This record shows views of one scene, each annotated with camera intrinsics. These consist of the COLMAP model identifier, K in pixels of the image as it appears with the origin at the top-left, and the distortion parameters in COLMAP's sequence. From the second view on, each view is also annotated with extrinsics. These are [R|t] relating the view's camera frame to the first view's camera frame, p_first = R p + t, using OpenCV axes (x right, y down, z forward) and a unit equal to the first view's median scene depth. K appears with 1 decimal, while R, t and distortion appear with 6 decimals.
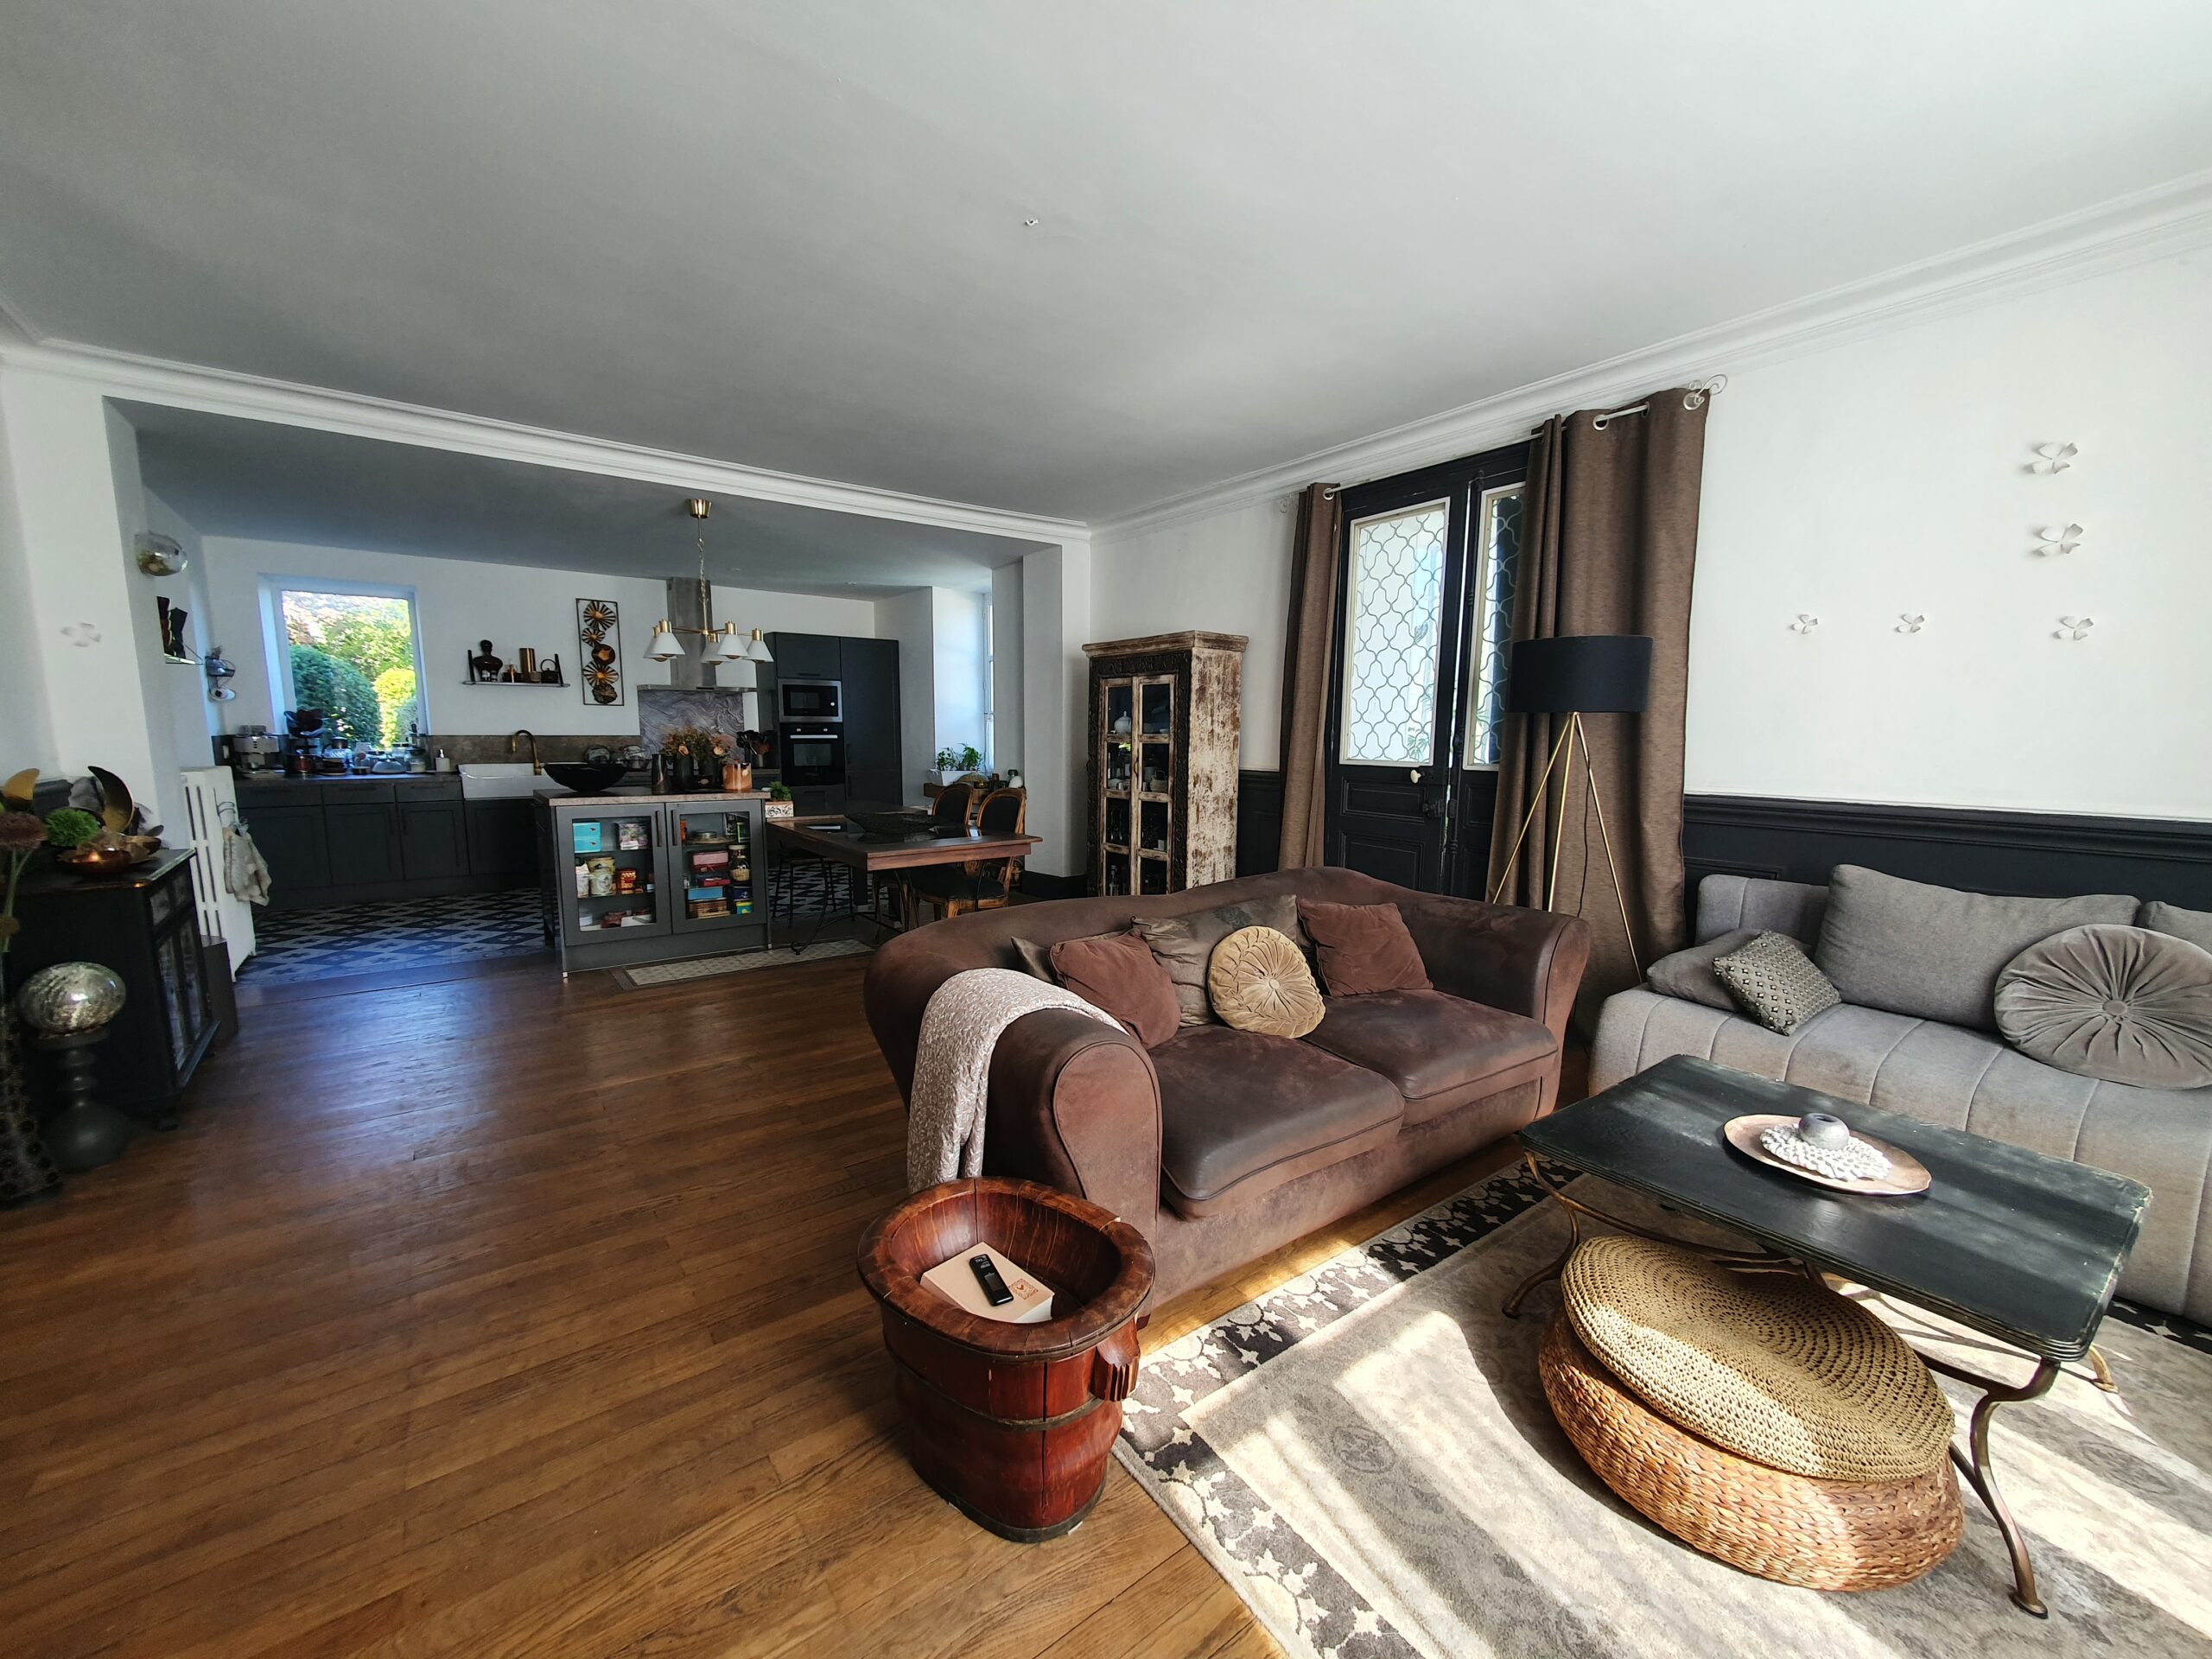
lens RADIAL K [[879.1, 0, 1106.6], [0, 879.1, 859.1], [0, 0, 1]] dist [0.010428, -0.000220]
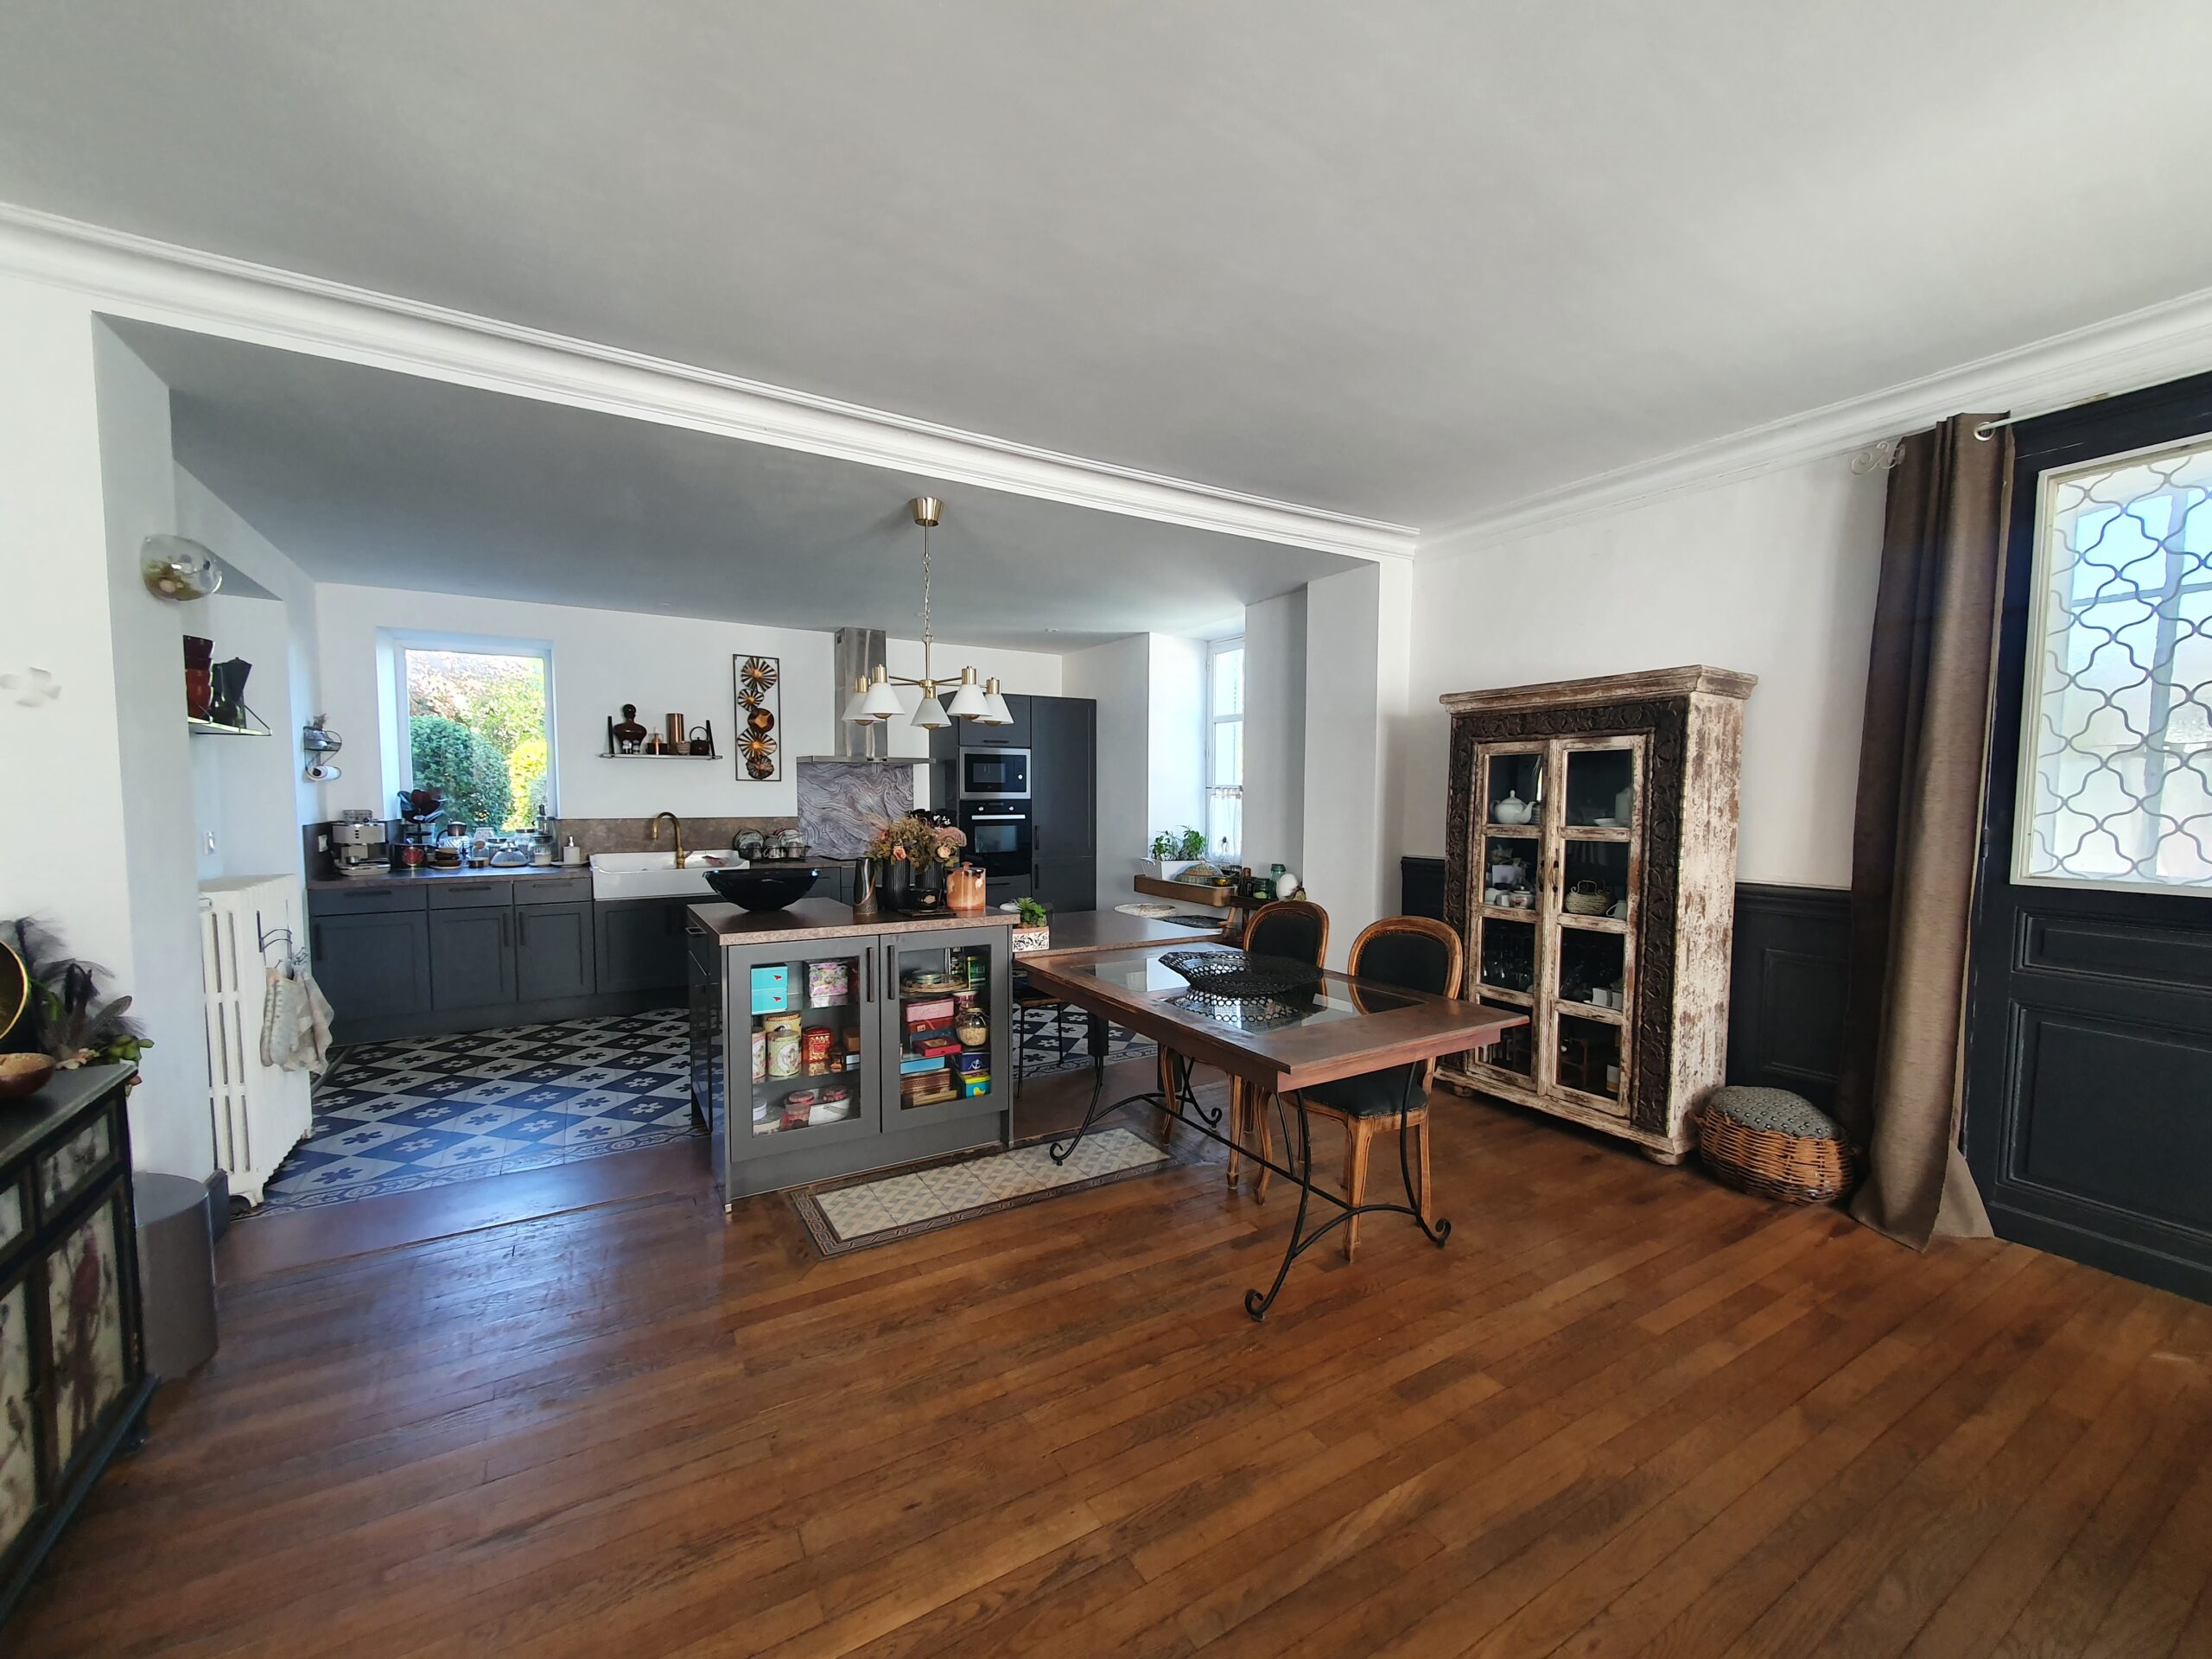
lens RADIAL K [[879.1, 0, 1106.6], [0, 879.1, 859.1], [0, 0, 1]] dist [0.010428, -0.000220]
pose [[0.995095, 0.004702, -0.098813, -0.229487], [-0.011862, 0.997334, -0.072001, -0.064520], [0.098211, 0.072820, 0.992498, 0.308034]]
